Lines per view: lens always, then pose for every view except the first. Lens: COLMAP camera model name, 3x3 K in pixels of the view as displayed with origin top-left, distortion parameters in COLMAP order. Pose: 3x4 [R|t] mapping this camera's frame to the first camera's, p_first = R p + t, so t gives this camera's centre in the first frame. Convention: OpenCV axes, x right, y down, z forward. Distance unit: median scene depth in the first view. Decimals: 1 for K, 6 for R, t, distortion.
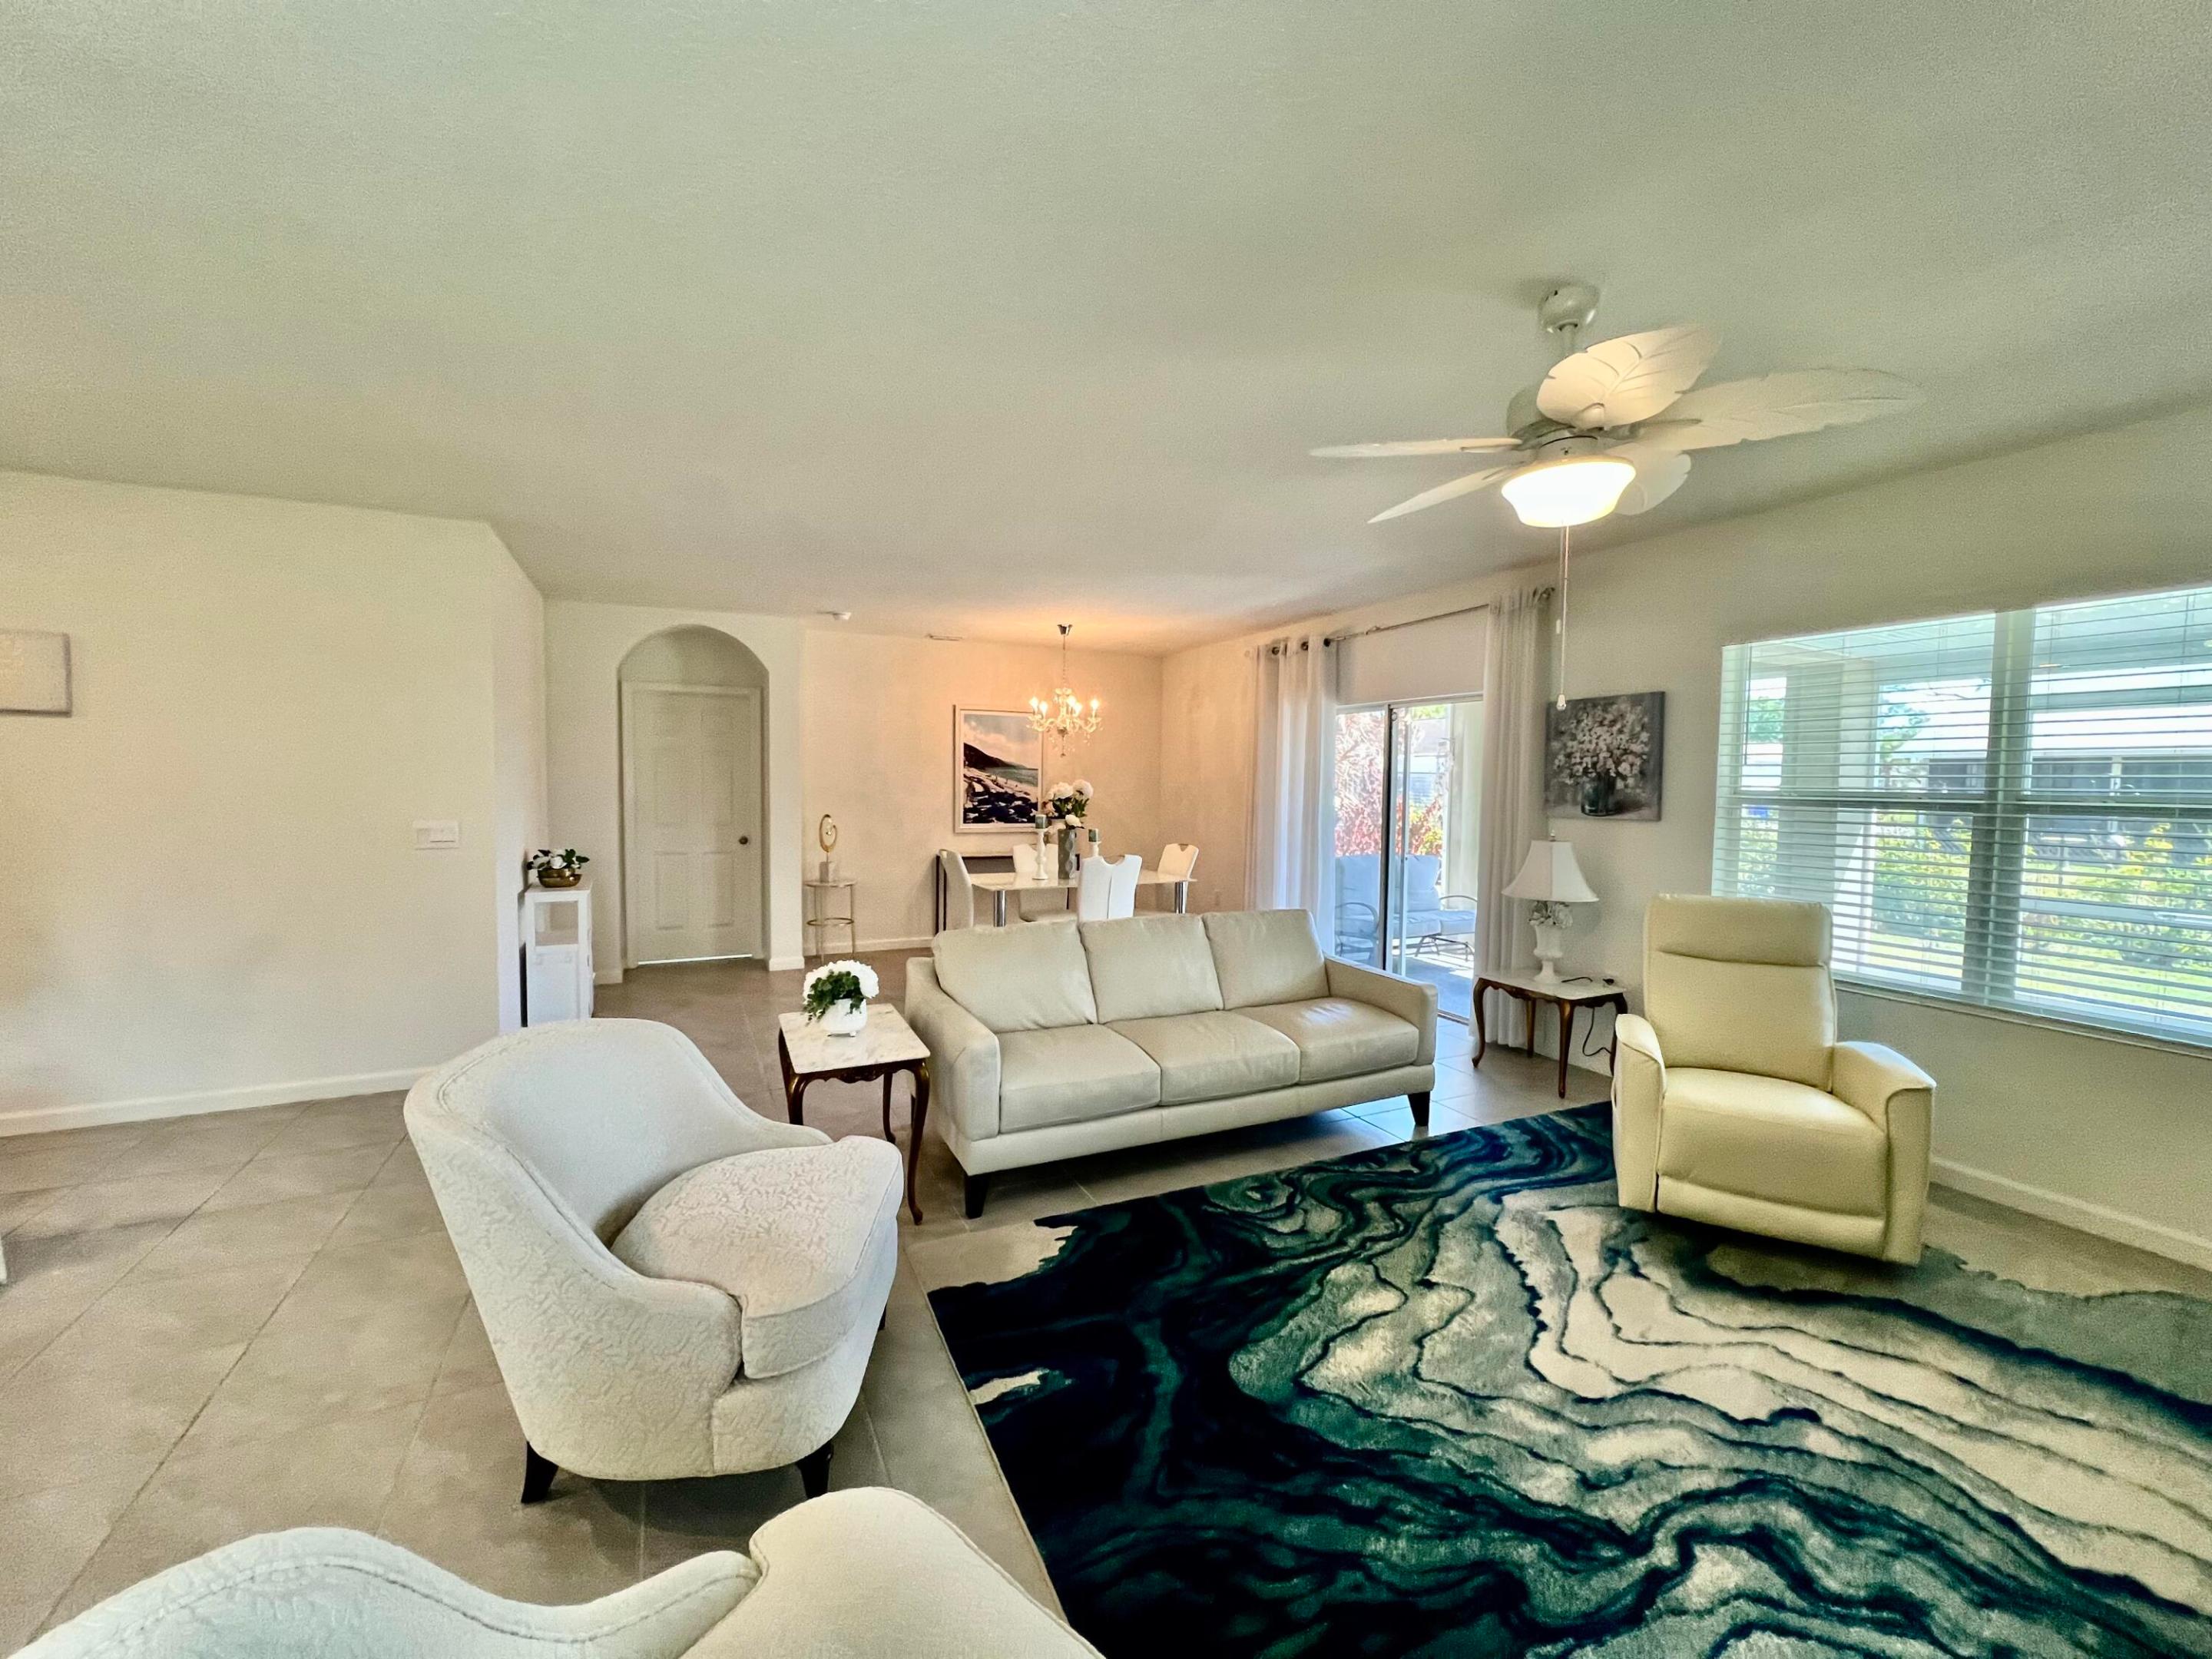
lens RADIAL K [[889.8, 0, 1098.9], [0, 889.8, 826.2], [0, 0, 1]] dist [-0.000622, 0.000419]
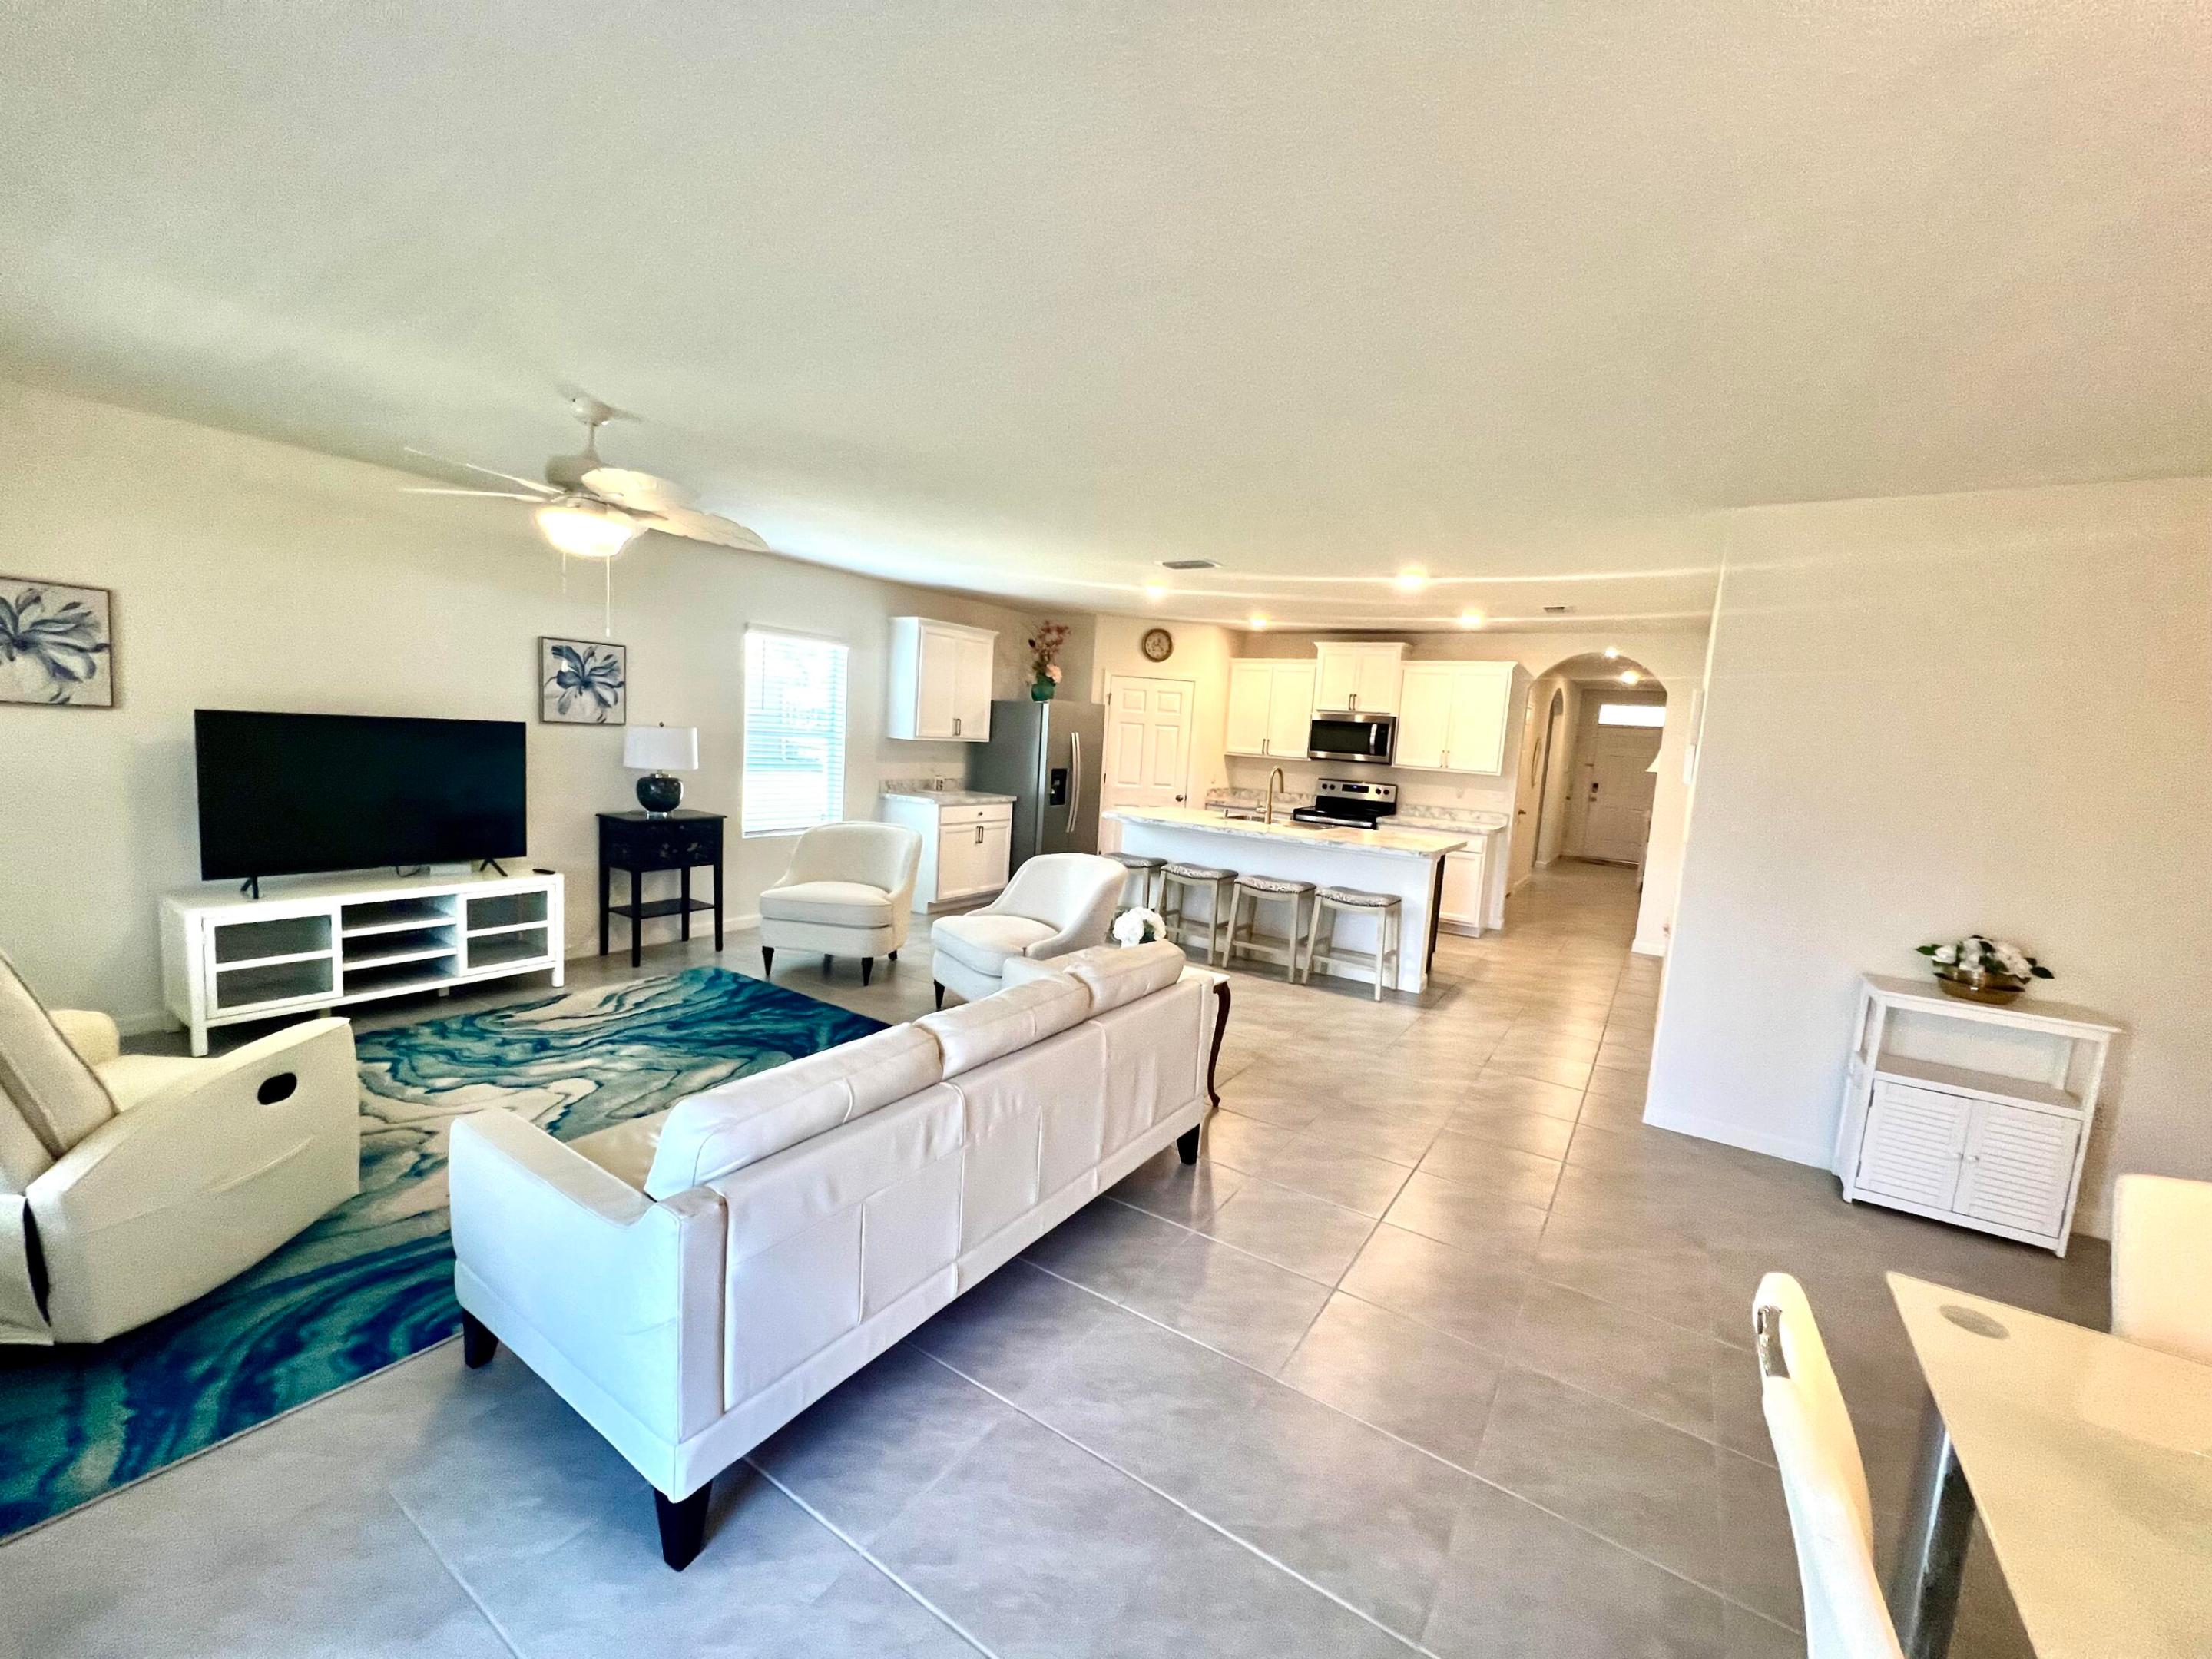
lens RADIAL K [[889.8, 0, 1100.5], [0, 889.8, 826.4], [0, 0, 1]] dist [-0.000622, 0.000419]
pose [[-0.853588, -0.005379, -0.520921, 0.404533], [-0.098155, 0.983698, 0.150680, -0.140971], [0.511619, 0.179750, -0.840200, 2.007783]]
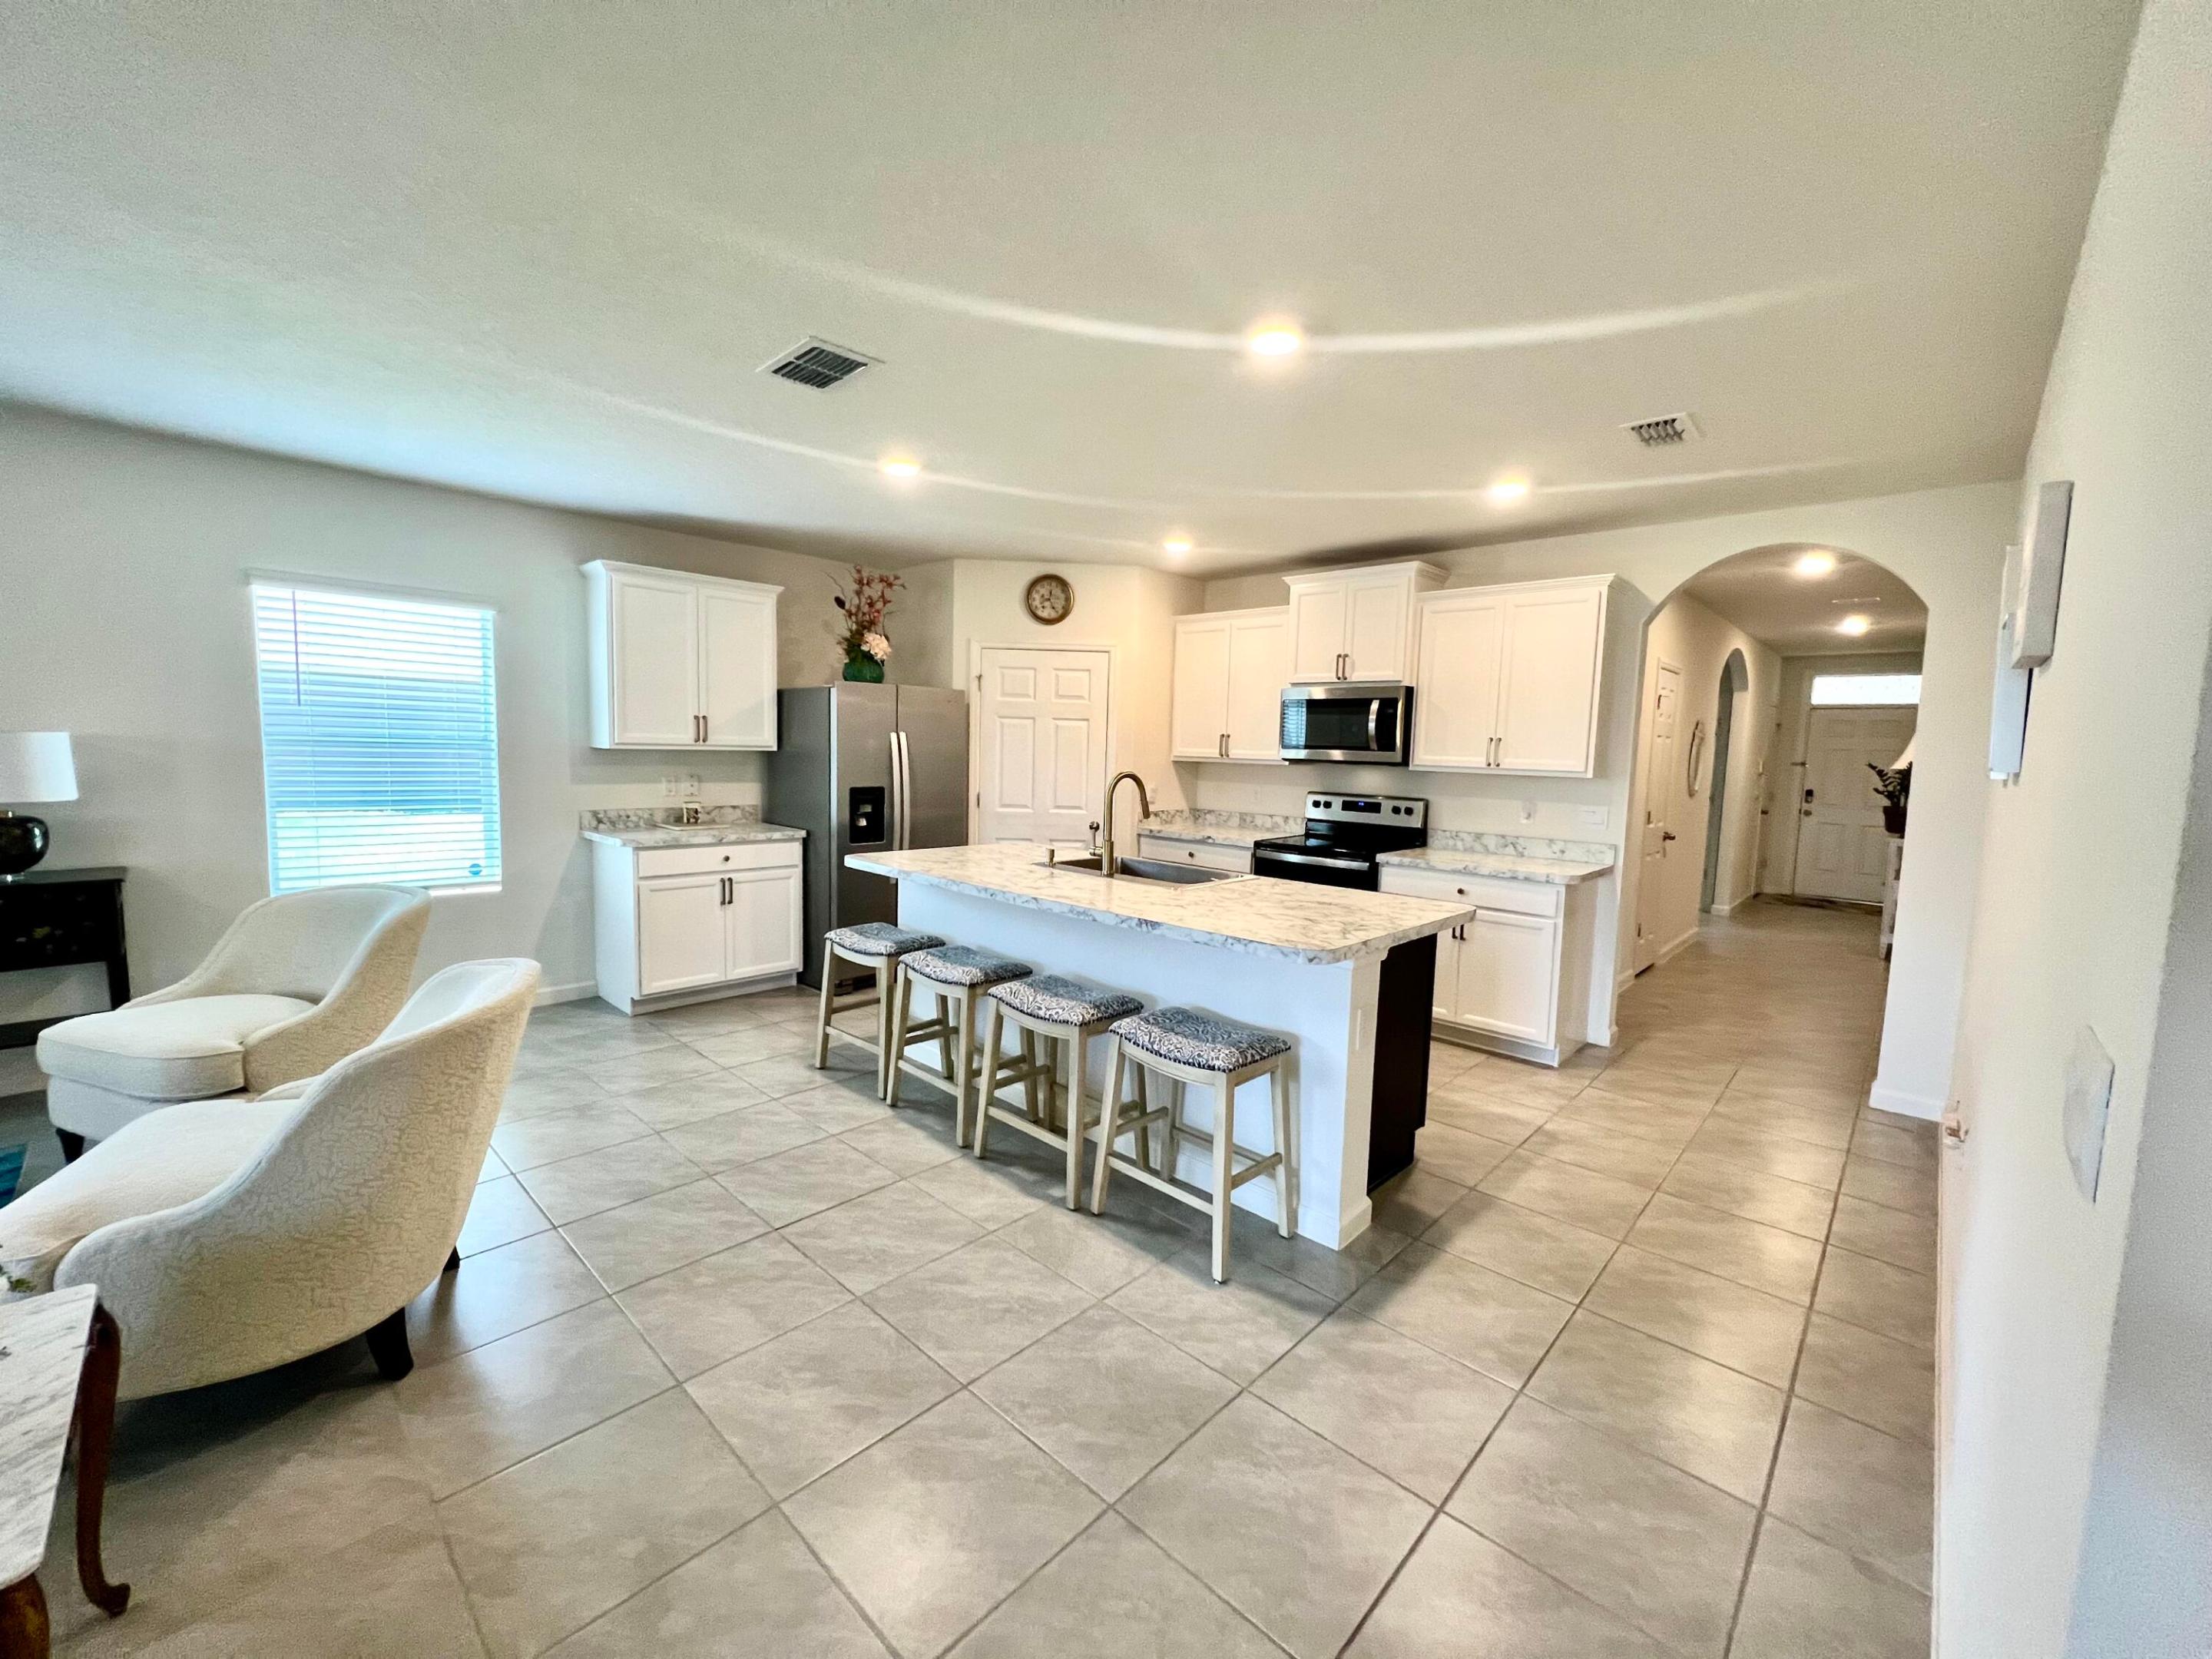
lens RADIAL K [[889.8, 0, 1100.4], [0, 889.8, 827.1], [0, 0, 1]] dist [-0.000622, 0.000419]
pose [[-0.933073, -0.001562, -0.359683, -0.633662], [-0.054996, 0.988852, 0.138375, -0.089075], [0.355457, 0.148895, -0.922757, 1.484721]]
